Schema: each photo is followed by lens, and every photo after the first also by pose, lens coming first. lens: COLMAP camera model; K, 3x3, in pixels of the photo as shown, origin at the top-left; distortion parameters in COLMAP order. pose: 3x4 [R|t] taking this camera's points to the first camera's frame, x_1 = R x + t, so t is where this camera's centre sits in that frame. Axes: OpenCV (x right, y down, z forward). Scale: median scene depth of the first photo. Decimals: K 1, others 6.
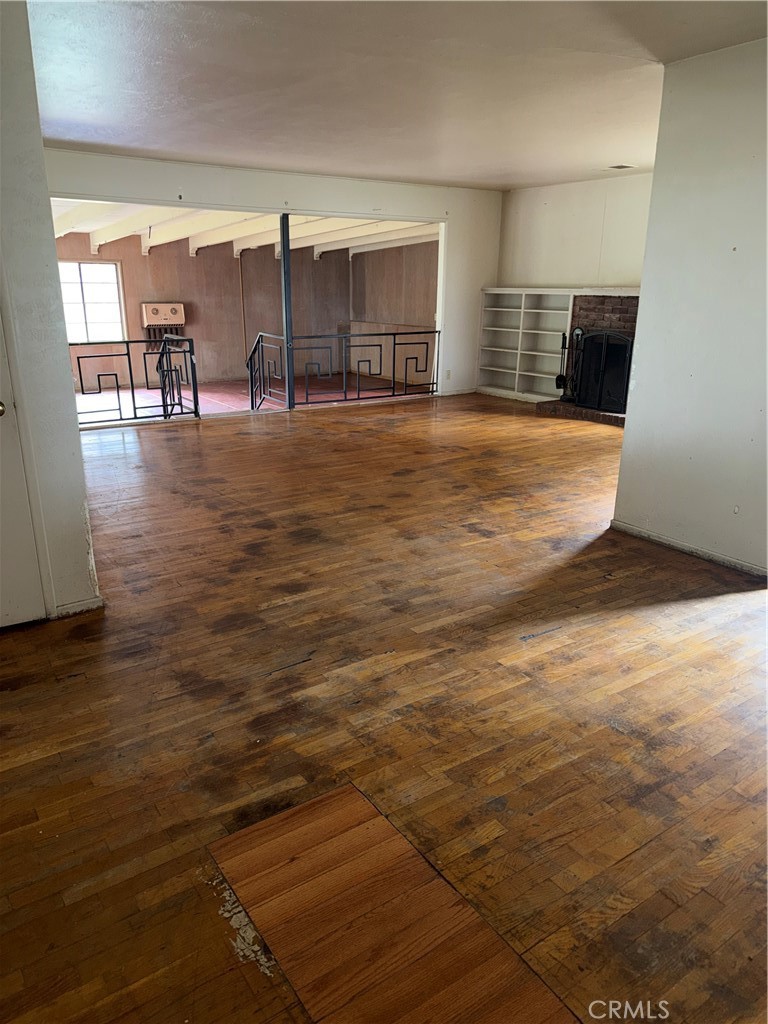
lens RADIAL K [[712.8, 0, 381.7], [0, 712.8, 514.4], [0, 0, 1]] dist [0.158170, -0.324942]
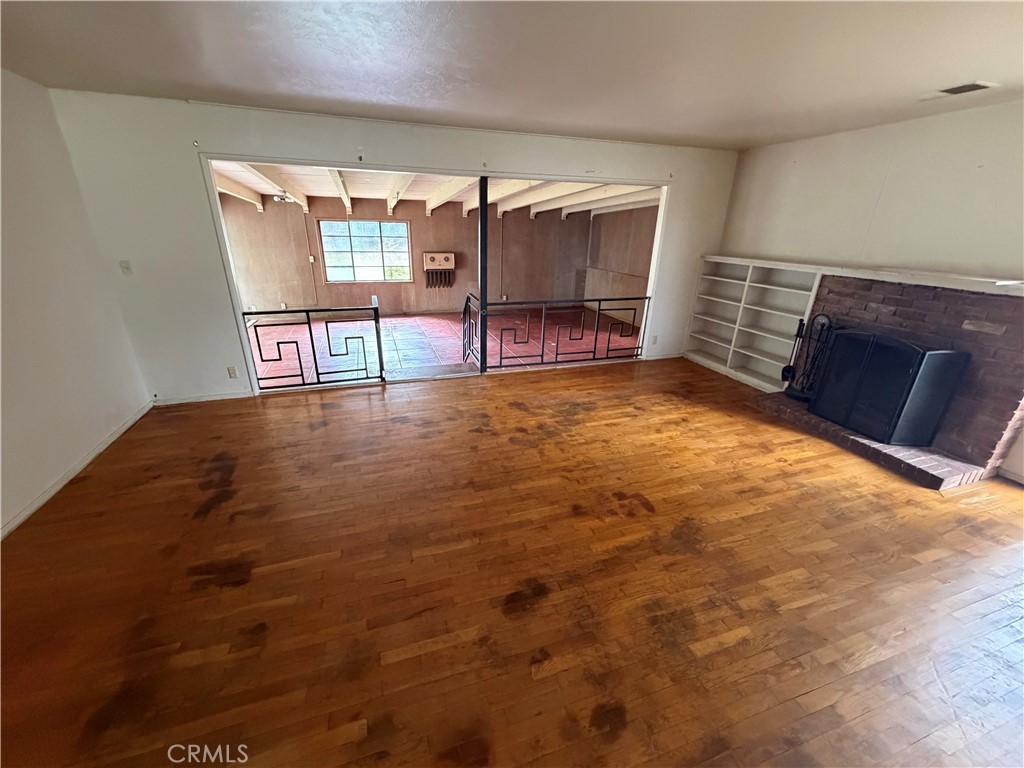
lens RADIAL K [[409.4, 0, 509.8], [0, 409.4, 382.9], [0, 0, 1]] dist [0.000663, 0.000140]
pose [[0.960966, 0.110889, -0.253472, 0.053444], [-0.097557, 0.993130, 0.064617, -0.162794], [0.258896, -0.037367, 0.965182, 0.424730]]
